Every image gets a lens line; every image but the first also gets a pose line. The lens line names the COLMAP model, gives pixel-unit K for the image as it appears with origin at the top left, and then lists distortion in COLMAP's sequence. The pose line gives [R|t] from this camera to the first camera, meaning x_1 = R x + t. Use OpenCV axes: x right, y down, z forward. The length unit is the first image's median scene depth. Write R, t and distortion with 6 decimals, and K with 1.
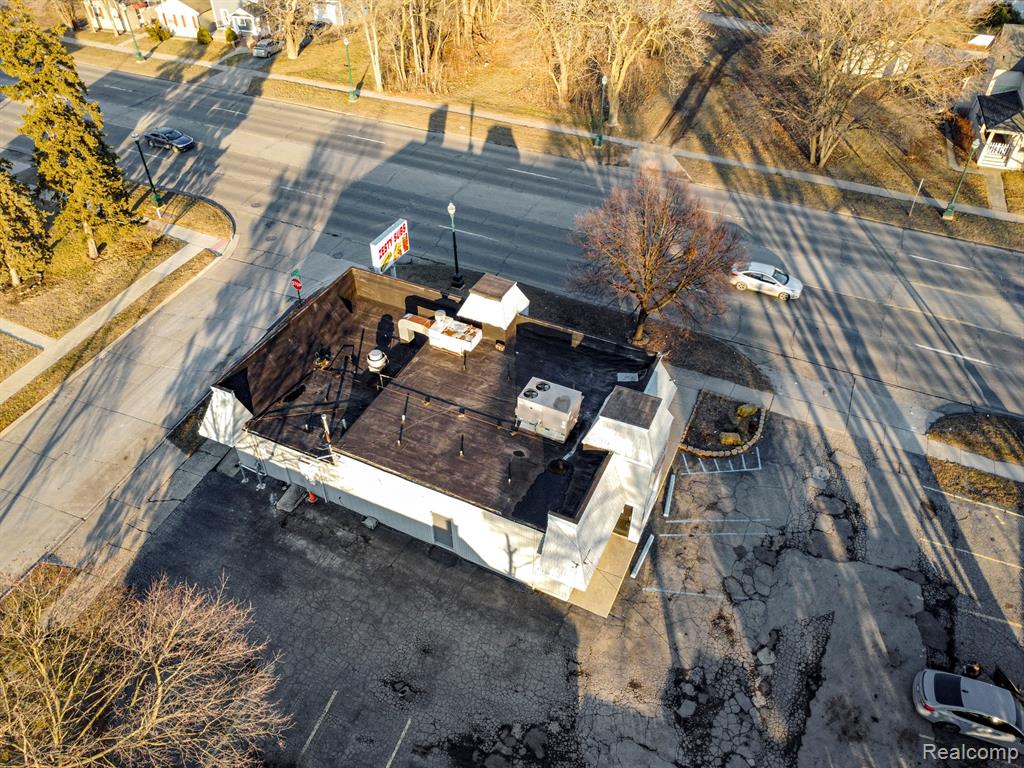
lens RADIAL K [[741.6, 0, 512.0], [0, 741.6, 384.0], [0, 0, 1]] dist [-0.027137, -0.003608]
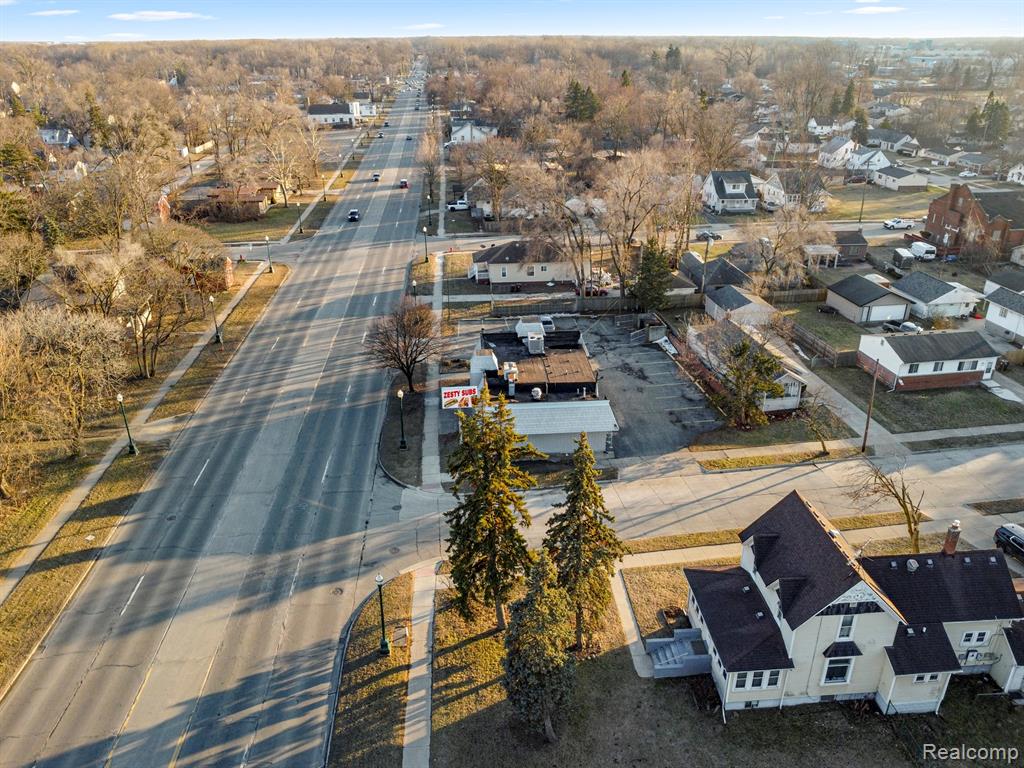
lens RADIAL K [[763.4, 0, 512.0], [0, 763.4, 384.0], [0, 0, 1]] dist [-0.027349, -0.002798]
pose [[-0.495721, -0.360677, 0.790046, -1.627749], [0.571096, 0.549968, 0.609414, -1.227100], [-0.654301, 0.753291, -0.066649, 1.100586]]
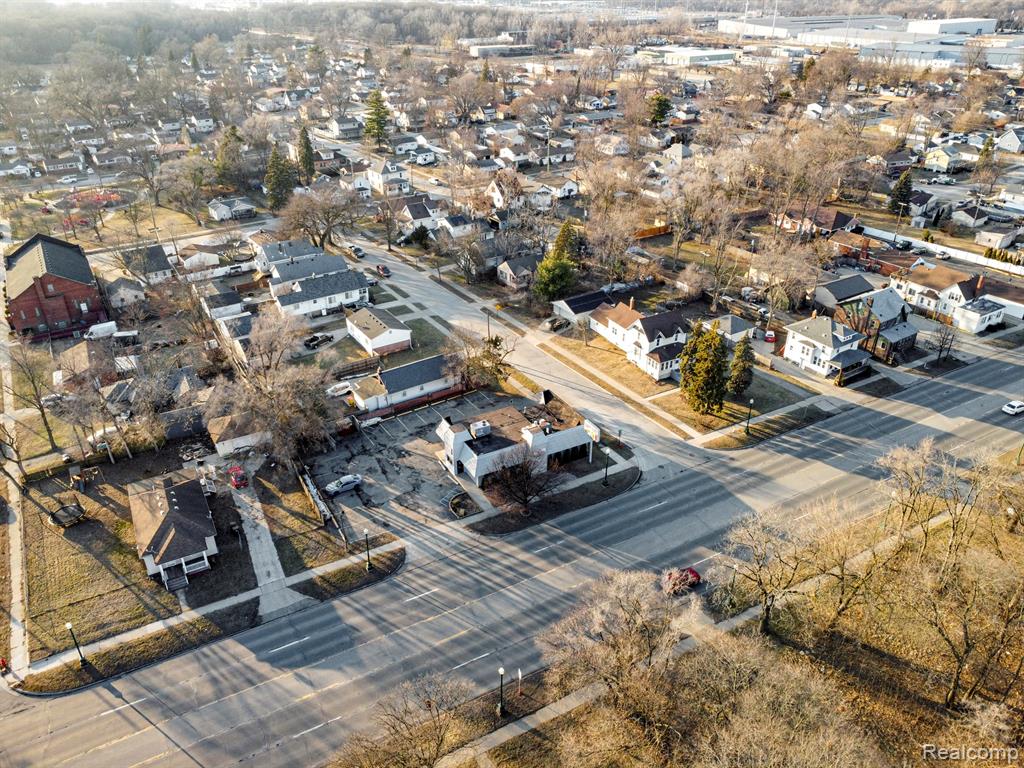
lens RADIAL K [[741.6, 0, 512.0], [0, 741.6, 384.0], [0, 0, 1]] dist [-0.027137, -0.003608]
pose [[-0.586721, 0.394704, -0.707084, 1.809441], [-0.529384, 0.473799, 0.703752, -2.006271], [0.612789, 0.787225, -0.069037, 0.960979]]
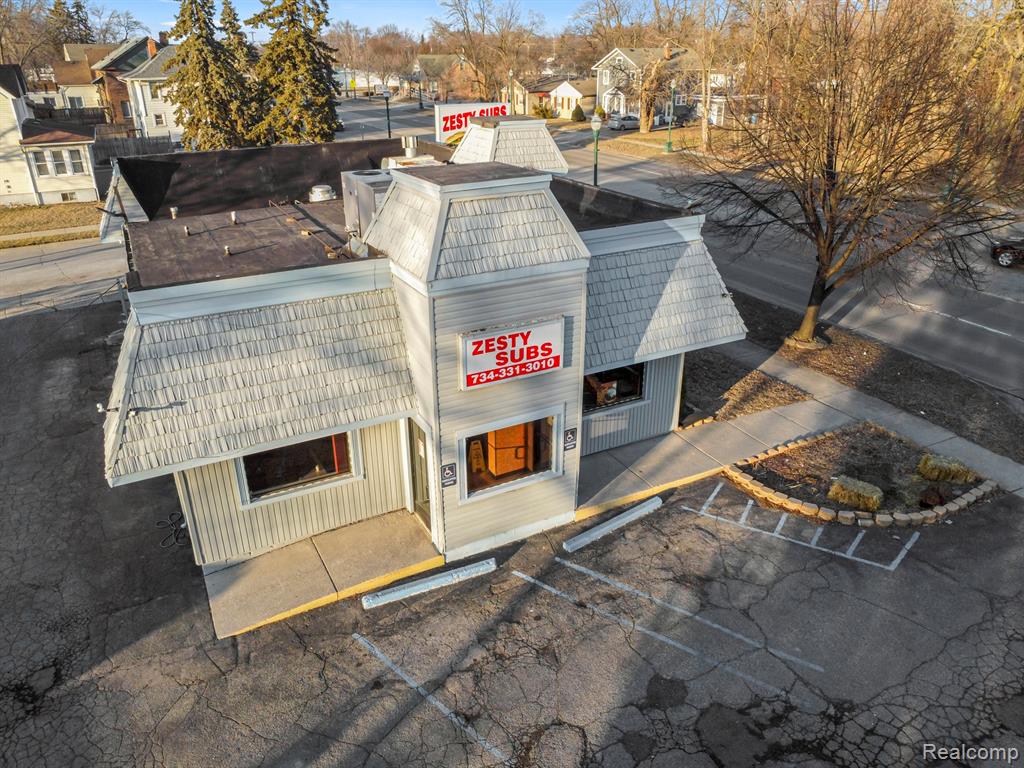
lens RADIAL K [[741.6, 0, 512.0], [0, 741.6, 384.0], [0, 0, 1]] dist [-0.027137, -0.003608]
pose [[0.803777, 0.242614, -0.543214, 0.343478], [-0.386737, 0.906907, -0.167195, 0.157167], [0.452081, 0.344468, 0.822778, 0.555381]]
